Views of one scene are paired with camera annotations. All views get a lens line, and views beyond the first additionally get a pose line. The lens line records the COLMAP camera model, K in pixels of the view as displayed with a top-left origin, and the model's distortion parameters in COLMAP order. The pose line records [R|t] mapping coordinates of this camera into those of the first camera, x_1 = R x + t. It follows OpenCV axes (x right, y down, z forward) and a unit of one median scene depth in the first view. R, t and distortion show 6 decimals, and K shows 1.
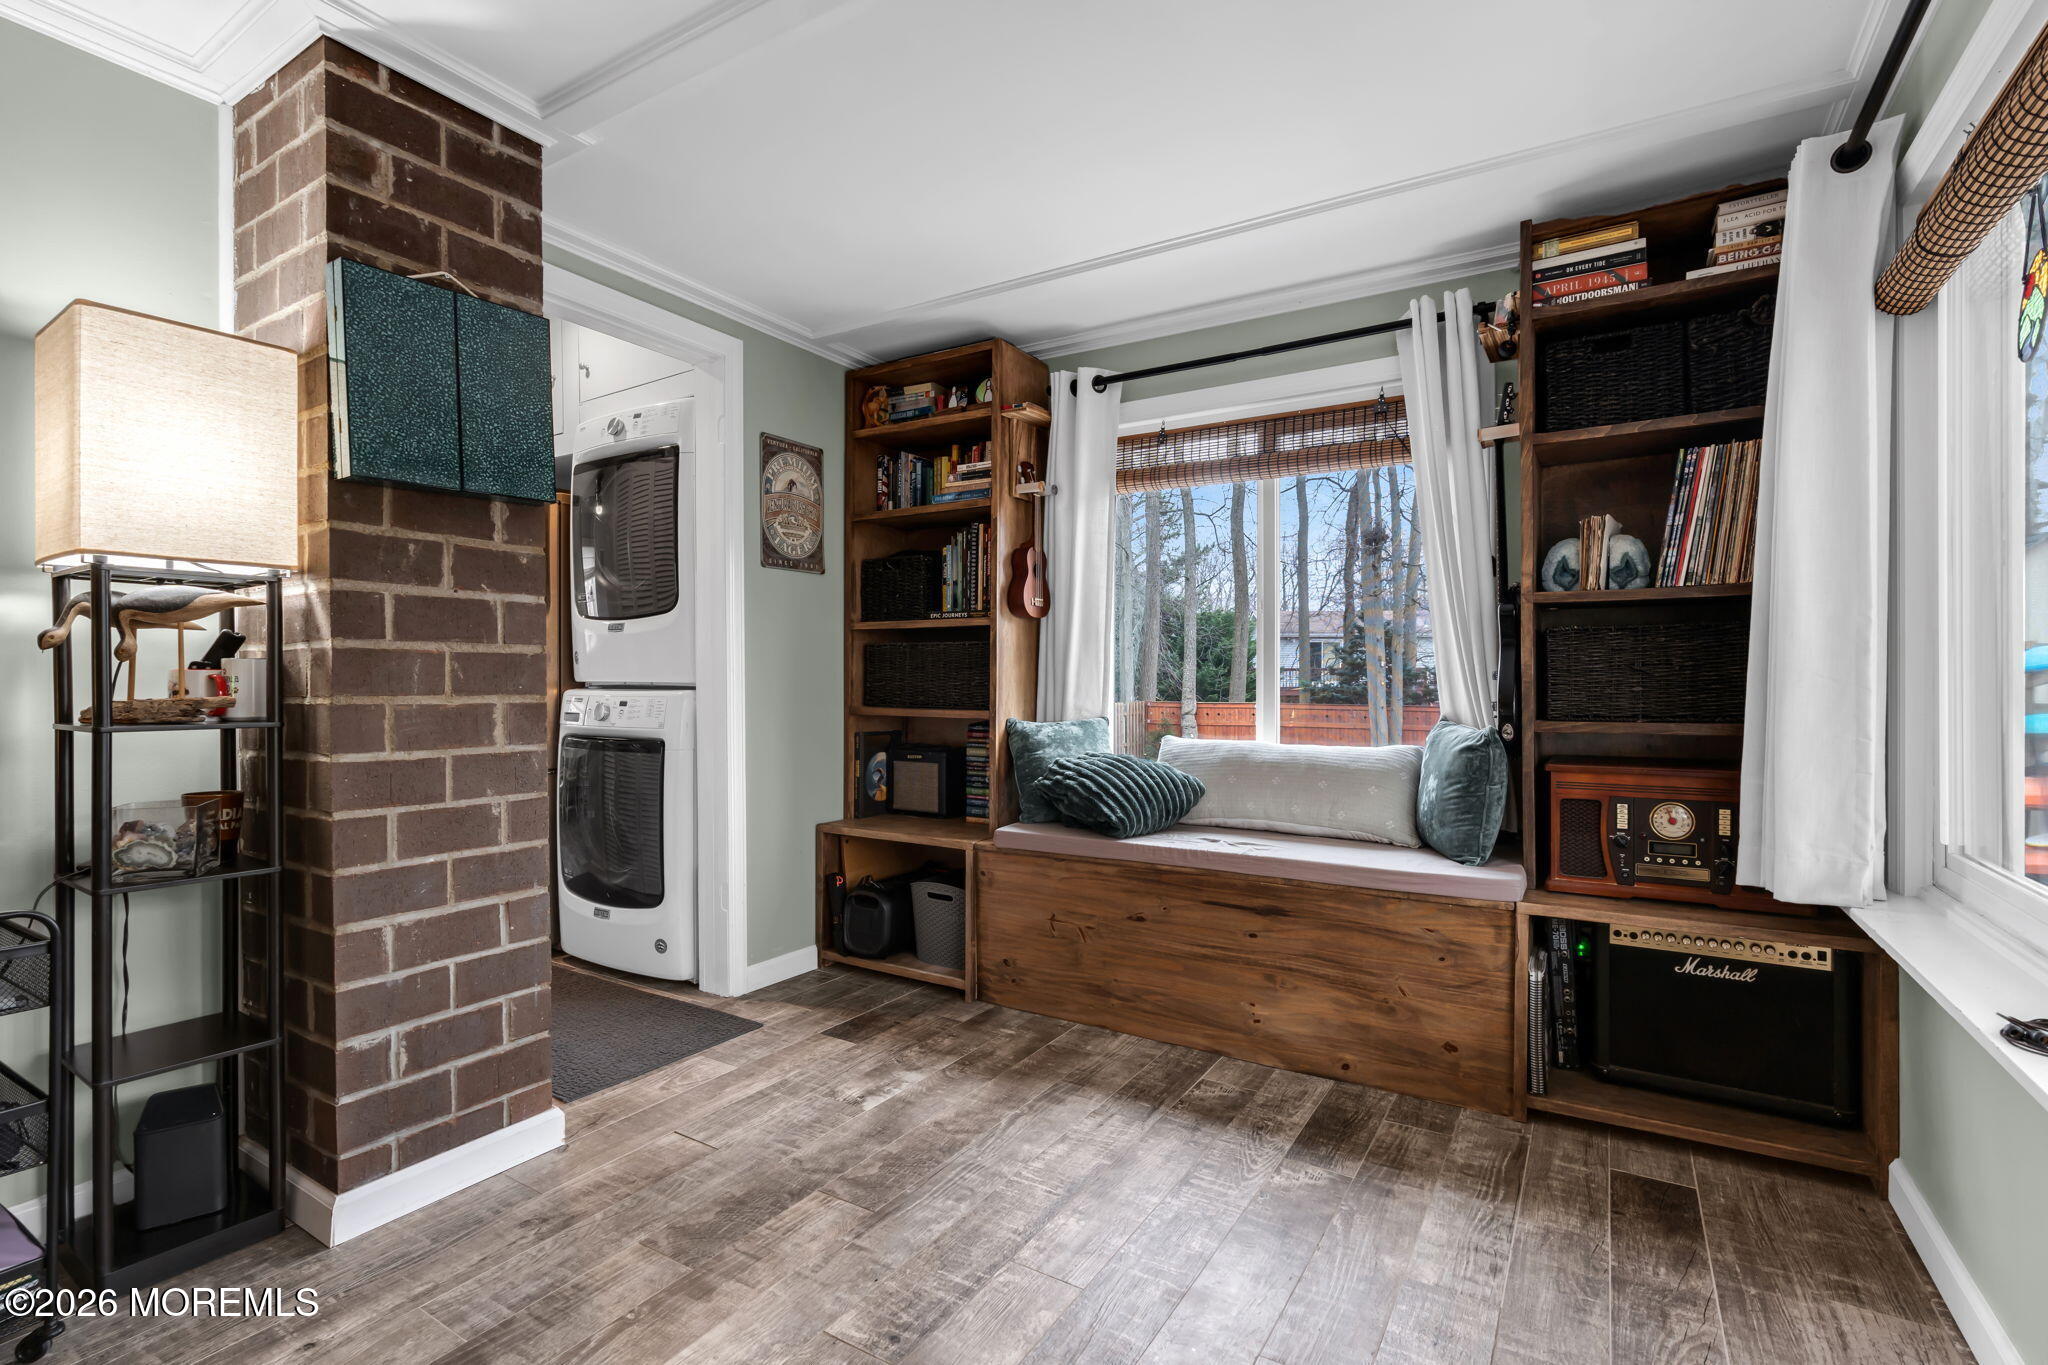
lens RADIAL K [[943.5, 0, 1025.5], [0, 943.5, 676.5], [0, 0, 1]] dist [-0.001094, 0.000404]
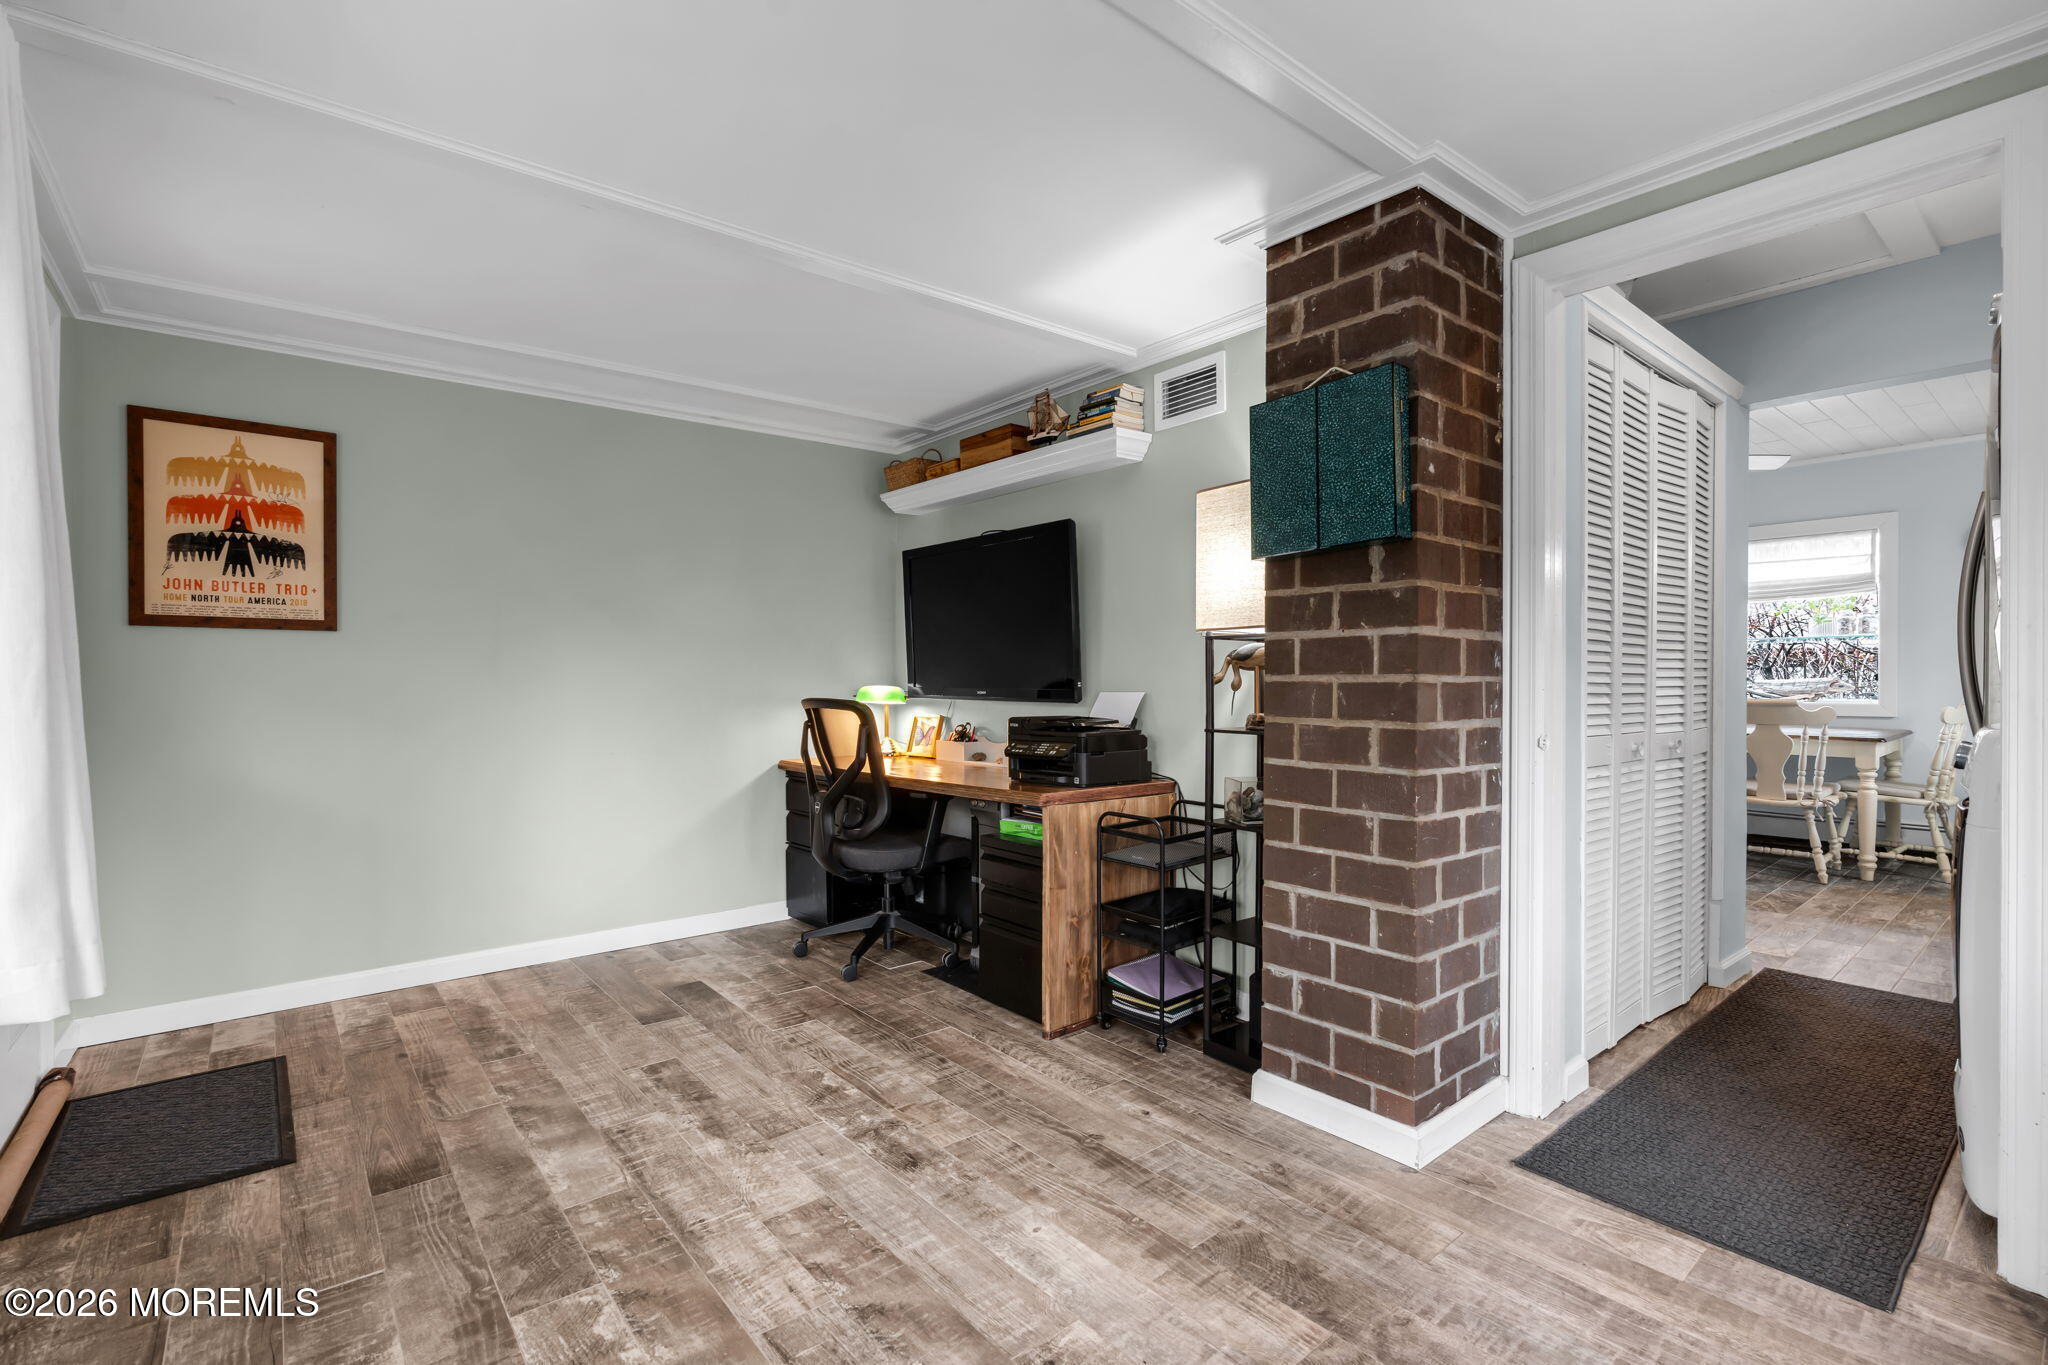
lens RADIAL K [[943.5, 0, 1025.5], [0, 943.5, 676.5], [0, 0, 1]] dist [-0.001094, 0.000404]
pose [[-0.320890, -0.001986, -0.947114, 0.650839], [0.006389, 0.999971, -0.004262, -0.031275], [0.947095, -0.007419, -0.320868, 1.011519]]
